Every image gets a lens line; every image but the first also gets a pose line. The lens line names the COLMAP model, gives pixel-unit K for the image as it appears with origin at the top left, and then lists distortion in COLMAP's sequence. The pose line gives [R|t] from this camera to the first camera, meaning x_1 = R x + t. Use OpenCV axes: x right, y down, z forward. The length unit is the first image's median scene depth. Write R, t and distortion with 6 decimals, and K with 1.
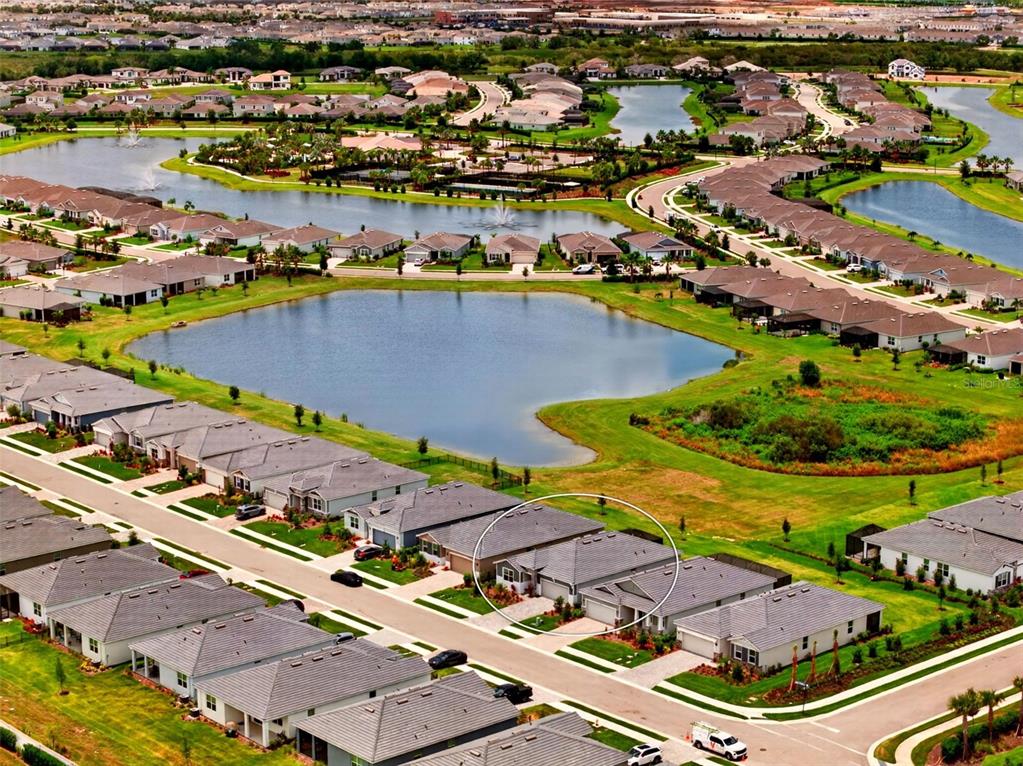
lens RADIAL K [[2057.3, 0, 483.2], [0, 2057.3, 383.2], [0, 0, 1]] dist [-0.180607, 0.093864]
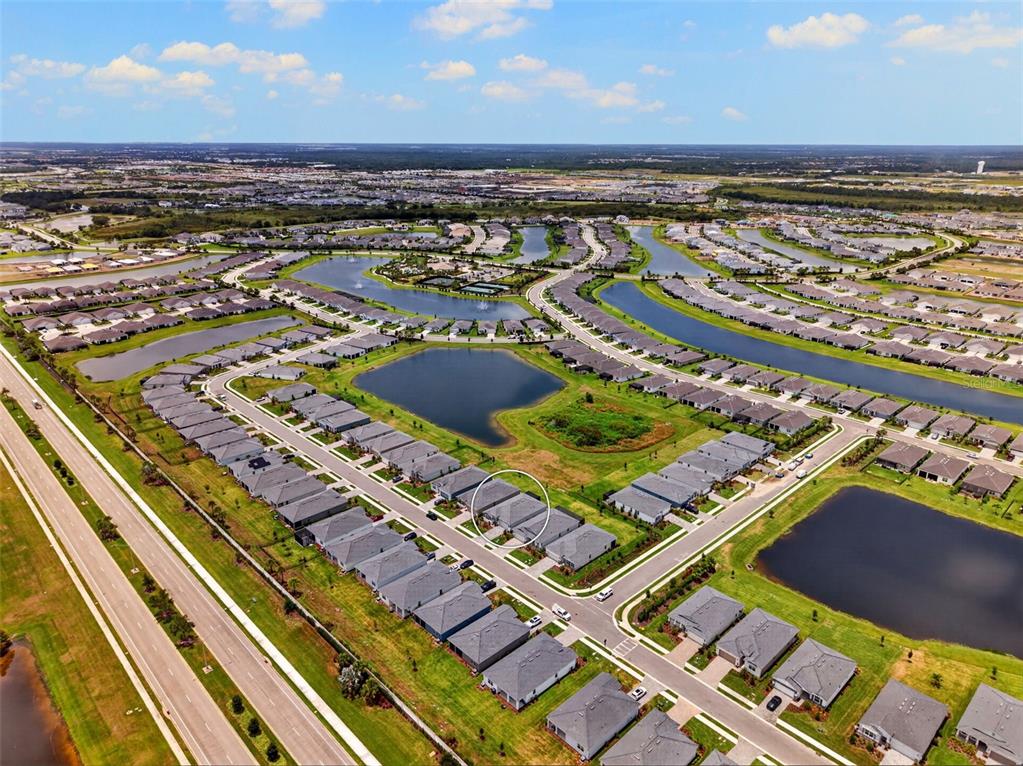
lens RADIAL K [[682.1, 0, 511.5], [0, 682.1, 383.0], [0, 0, 1]] dist [0.105033, -0.054056]
pose [[0.998733, -0.012351, 0.048781, 0.000837], [0.006135, 0.992064, 0.125585, -0.174111], [-0.049945, -0.125126, 0.990883, 0.047845]]
